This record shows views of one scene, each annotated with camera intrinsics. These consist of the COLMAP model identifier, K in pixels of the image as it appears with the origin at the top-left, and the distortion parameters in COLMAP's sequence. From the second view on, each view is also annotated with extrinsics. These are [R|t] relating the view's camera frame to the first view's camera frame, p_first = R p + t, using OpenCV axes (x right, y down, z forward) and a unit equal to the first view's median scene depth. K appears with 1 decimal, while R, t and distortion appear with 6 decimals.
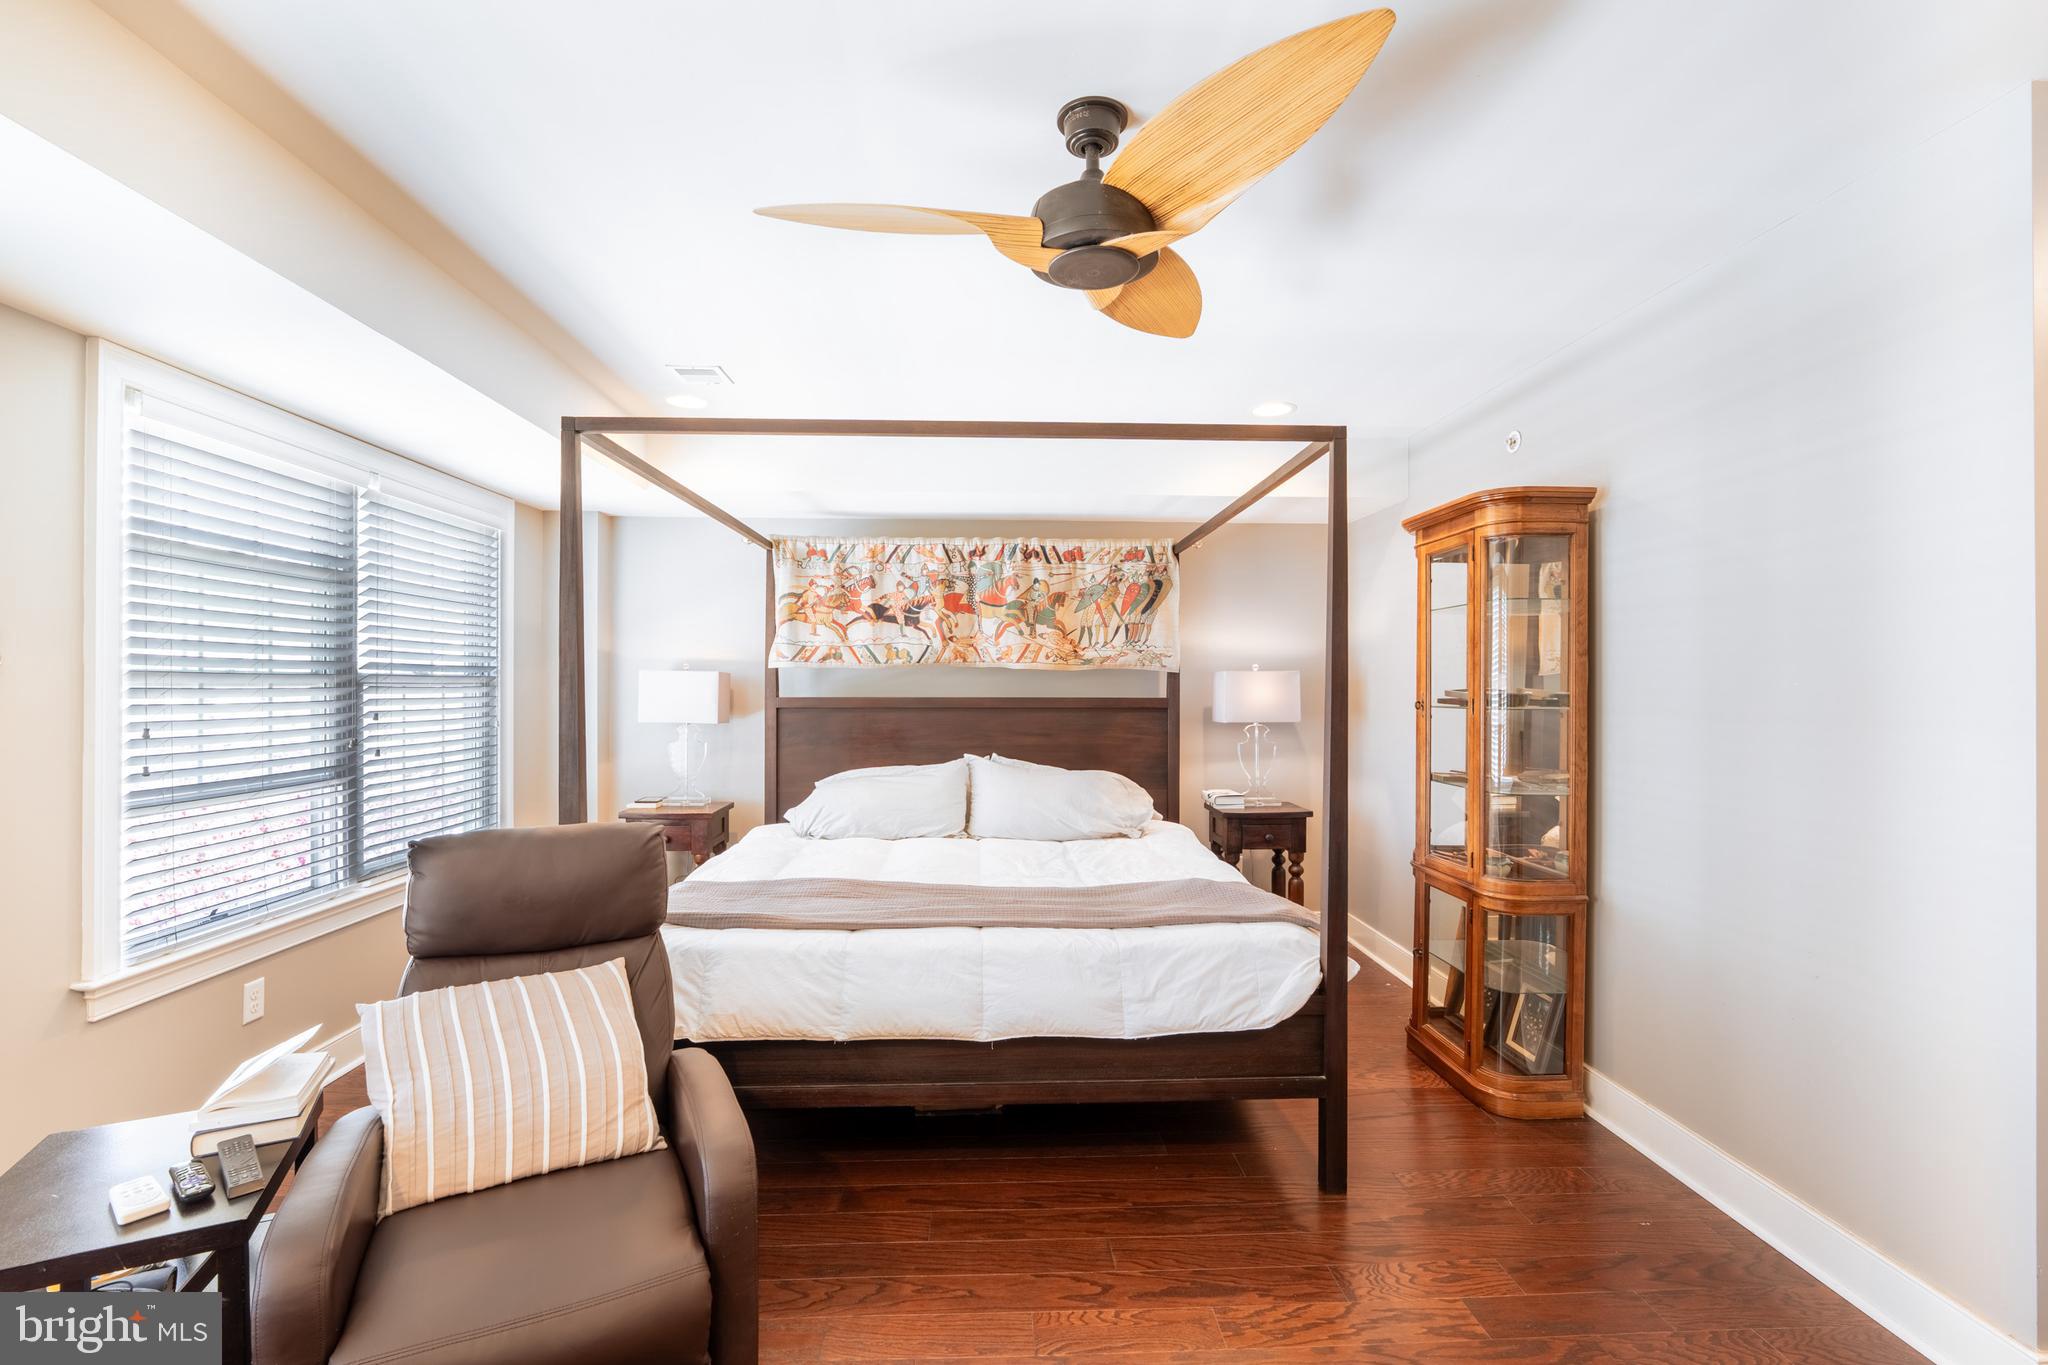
lens RADIAL K [[905.0, 0, 1027.2], [0, 905.0, 681.2], [0, 0, 1]] dist [-0.006181, -0.000584]
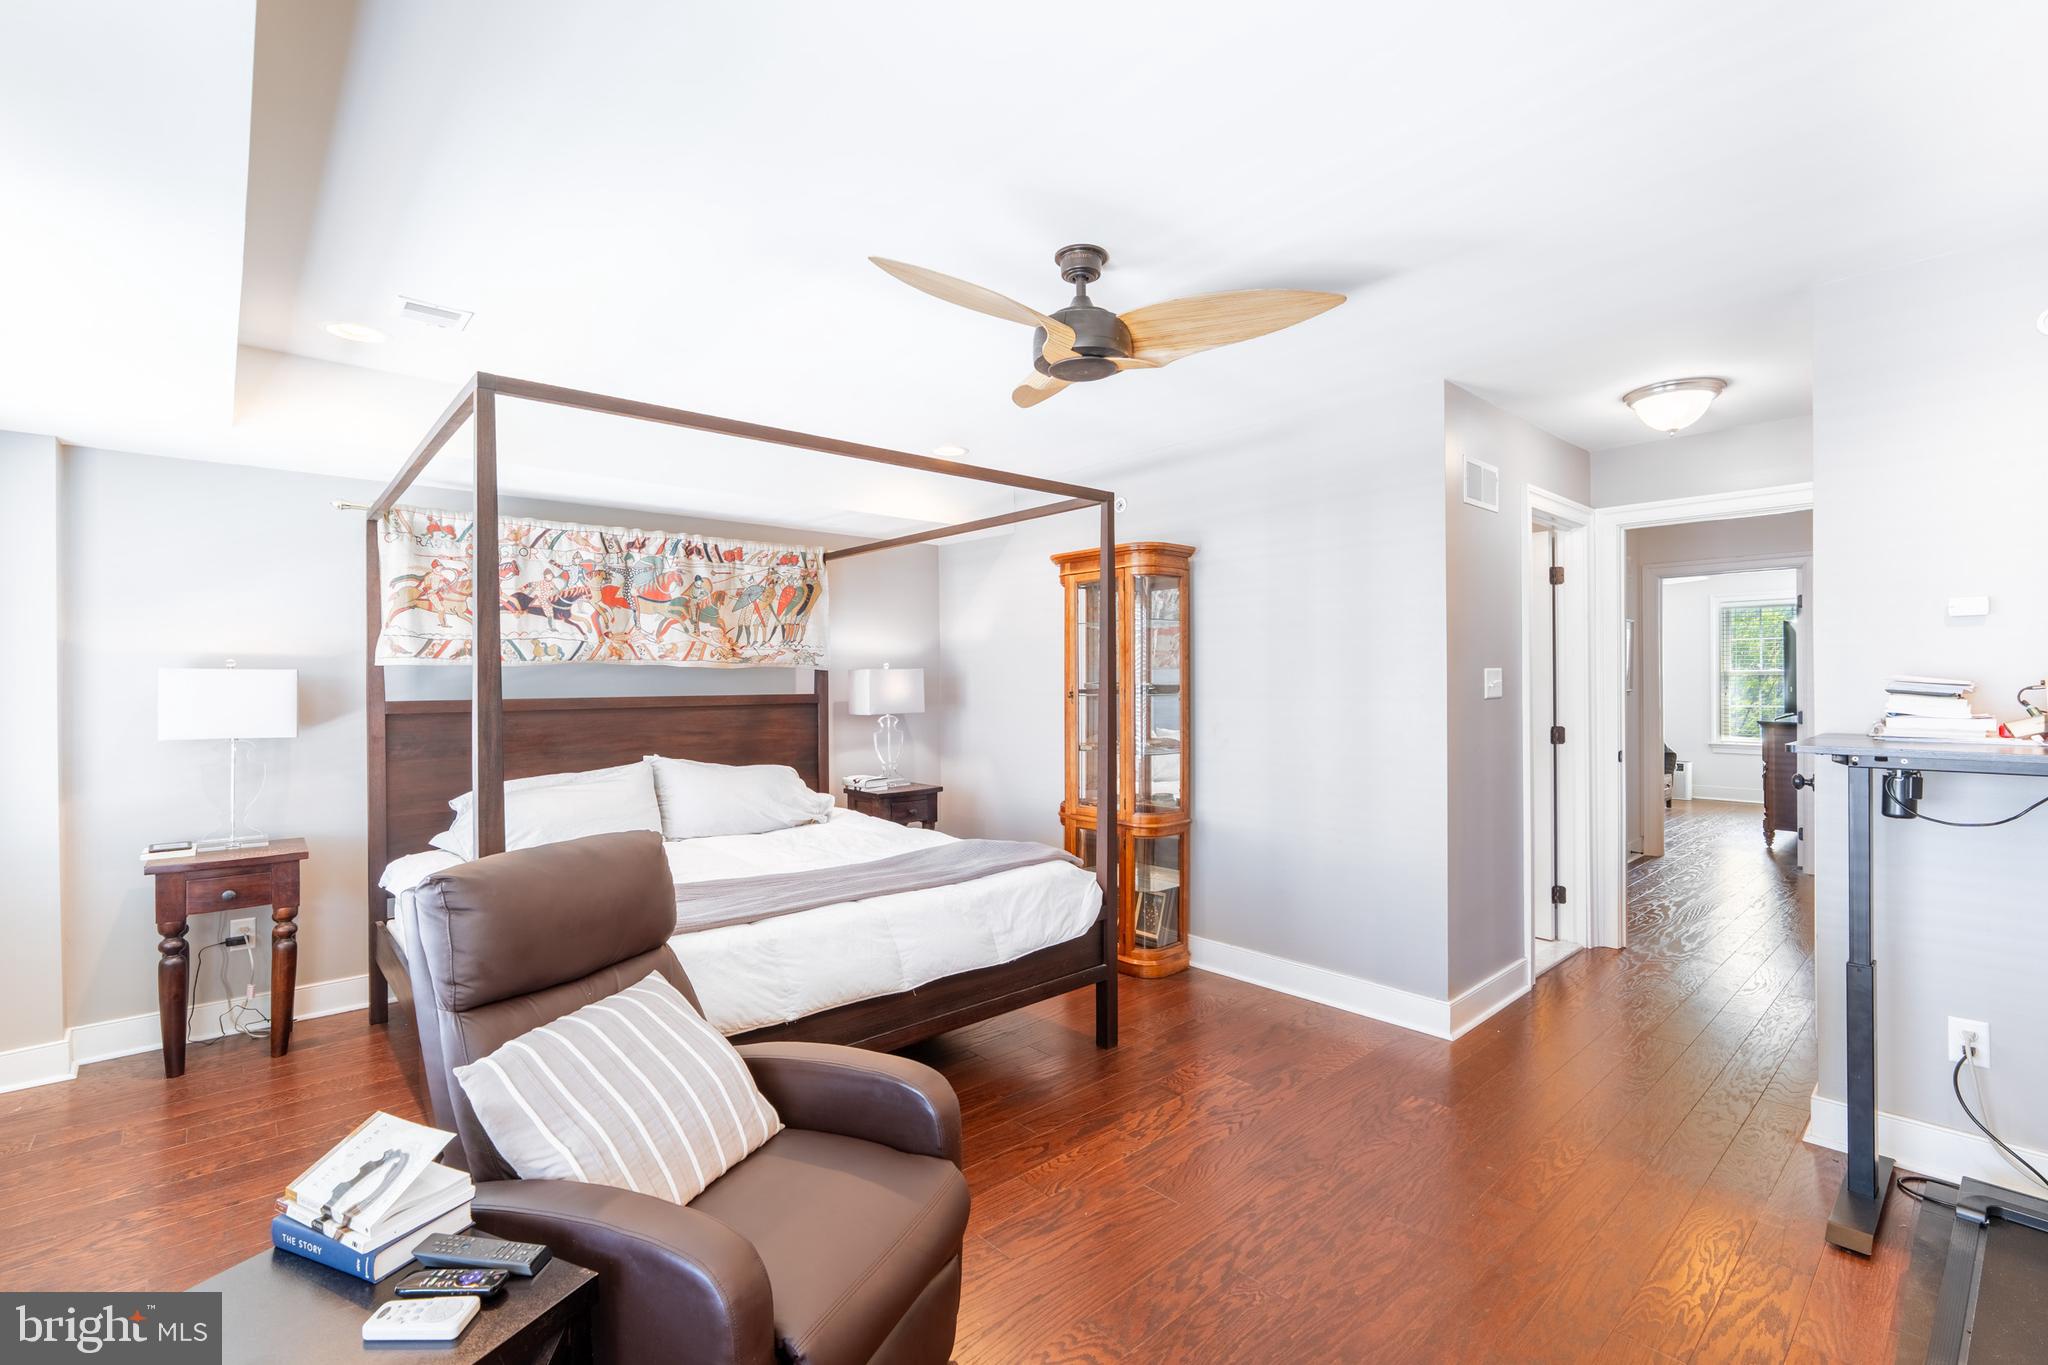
lens RADIAL K [[905.0, 0, 1018.9], [0, 905.0, 683.2], [0, 0, 1]] dist [-0.006181, -0.000584]
pose [[0.775585, -0.009923, 0.631165, -0.348457], [0.006619, 0.999949, 0.007589, -0.000873], [-0.631208, -0.001708, 0.775611, 0.008235]]
